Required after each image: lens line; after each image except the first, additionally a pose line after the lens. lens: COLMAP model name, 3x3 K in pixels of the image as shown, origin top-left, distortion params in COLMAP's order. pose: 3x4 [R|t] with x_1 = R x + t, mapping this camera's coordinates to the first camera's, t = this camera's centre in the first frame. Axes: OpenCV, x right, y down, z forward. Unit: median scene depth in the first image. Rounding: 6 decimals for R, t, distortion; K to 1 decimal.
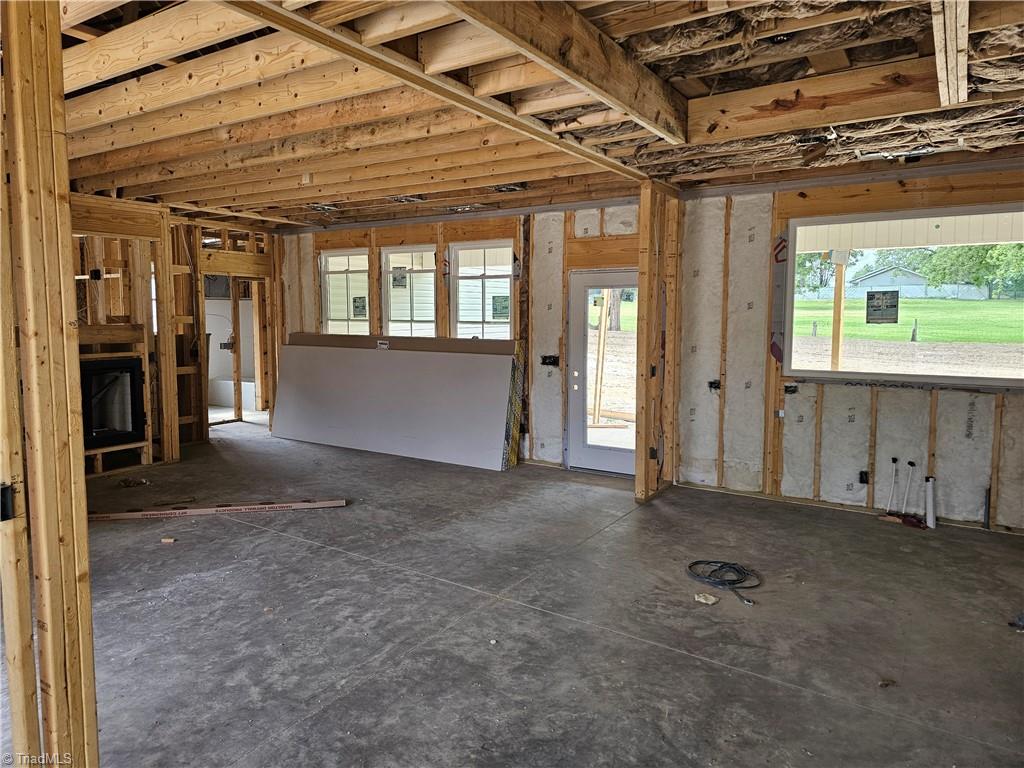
lens RADIAL K [[677.0, 0, 505.5], [0, 677.0, 367.8], [0, 0, 1]] dist [0.077553, -0.067411]
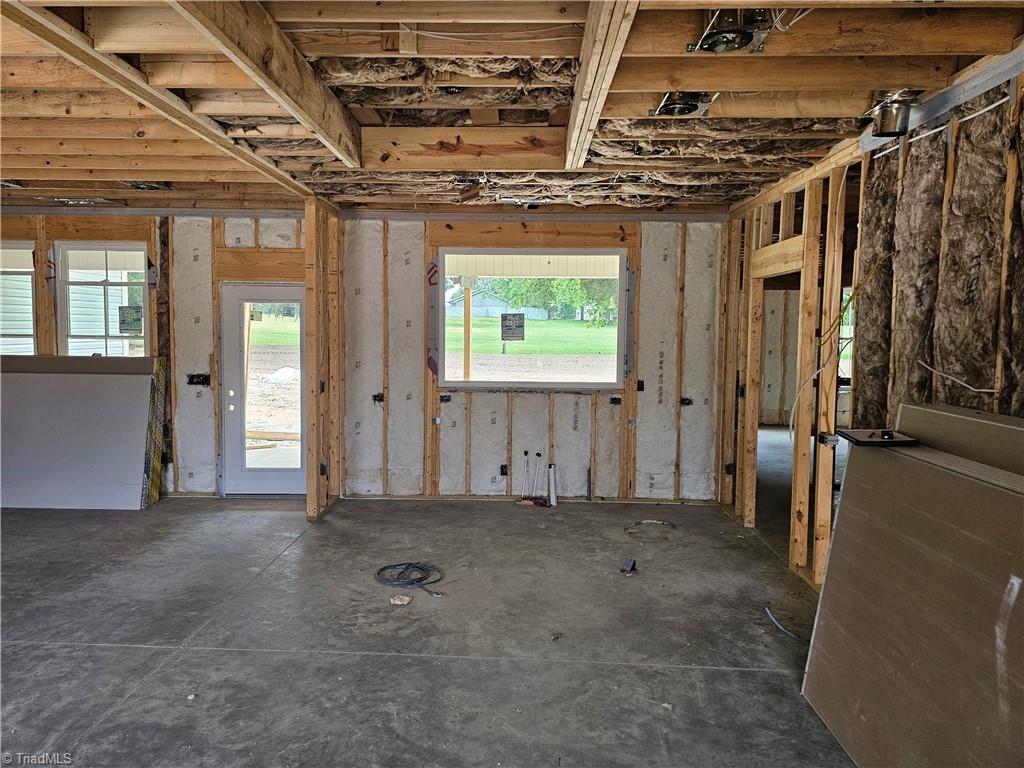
lens RADIAL K [[677.0, 0, 505.5], [0, 677.0, 367.8], [0, 0, 1]] dist [0.077553, -0.067411]
pose [[0.853892, -0.022101, 0.519981, -0.082808], [0.032888, 0.999393, -0.011531, -0.003188], [-0.519410, 0.026948, 0.854100, 0.003583]]
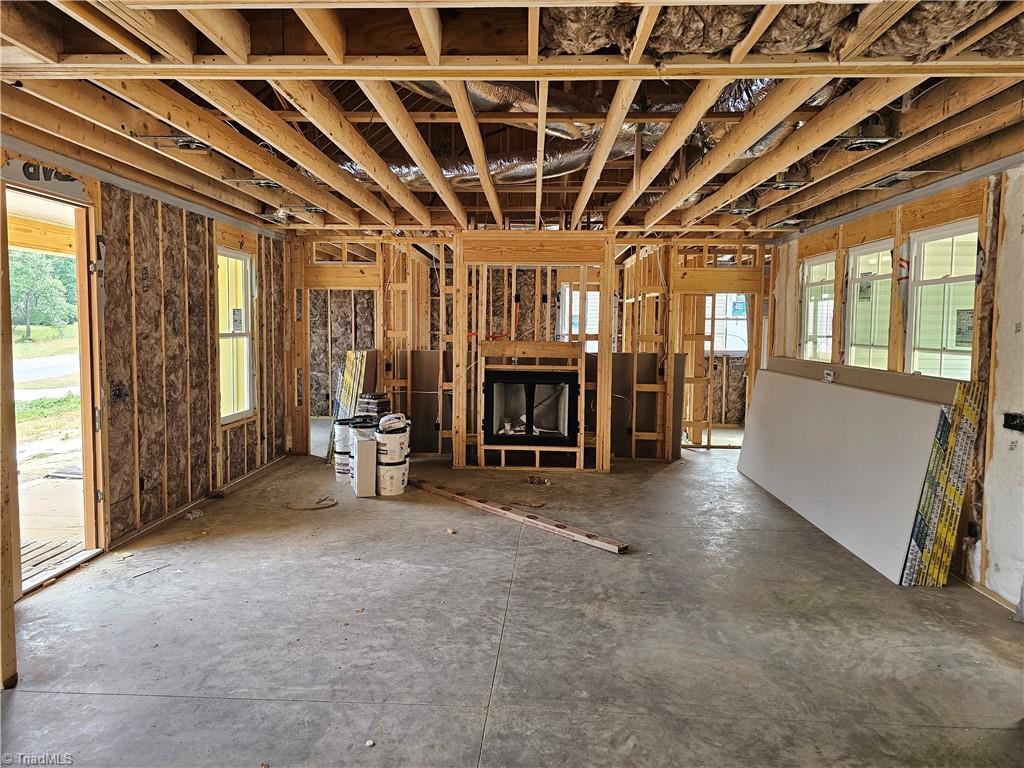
lens RADIAL K [[683.7, 0, 500.2], [0, 683.7, 367.7], [0, 0, 1]] dist [0.069870, -0.061176]
pose [[0.506699, 0.058834, -0.860113, 0.478323], [-0.082281, 0.996415, 0.019685, -0.044179], [0.858188, 0.060797, 0.509723, 0.447679]]
